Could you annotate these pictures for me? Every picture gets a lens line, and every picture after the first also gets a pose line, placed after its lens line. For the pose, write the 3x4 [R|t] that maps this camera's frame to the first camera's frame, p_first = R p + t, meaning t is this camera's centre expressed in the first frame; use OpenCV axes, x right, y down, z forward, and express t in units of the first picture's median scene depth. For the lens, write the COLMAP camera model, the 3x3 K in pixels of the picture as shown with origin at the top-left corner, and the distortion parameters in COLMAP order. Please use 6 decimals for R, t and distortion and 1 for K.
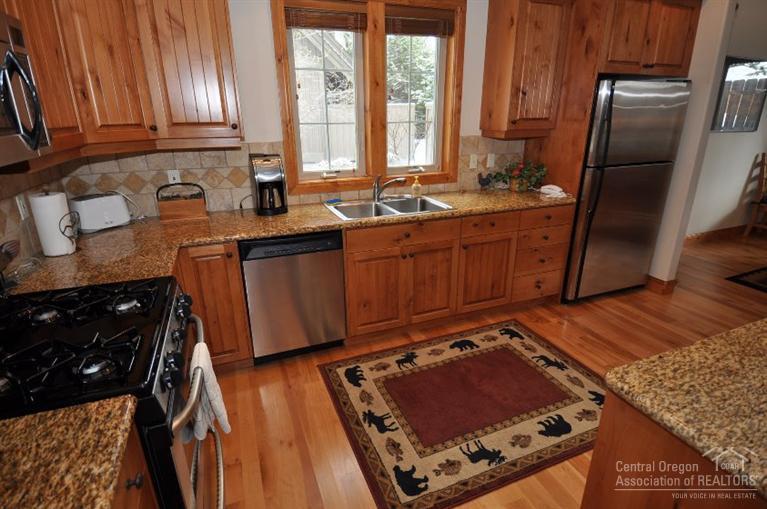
lens RADIAL K [[397.7, 0, 384.4], [0, 397.7, 250.8], [0, 0, 1]] dist [0.005873, -0.018693]
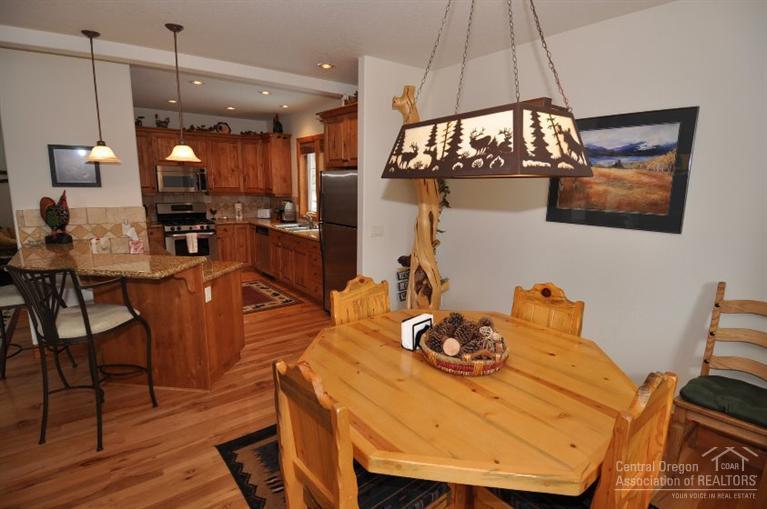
lens RADIAL K [[397.7, 0, 383.0], [0, 397.7, 254.8], [0, 0, 1]] dist [0.005873, -0.018693]
pose [[0.262852, 0.184619, -0.947008, 2.267083], [-0.326000, 0.940792, 0.092923, -0.333152], [0.908093, 0.284299, 0.307475, 0.811936]]
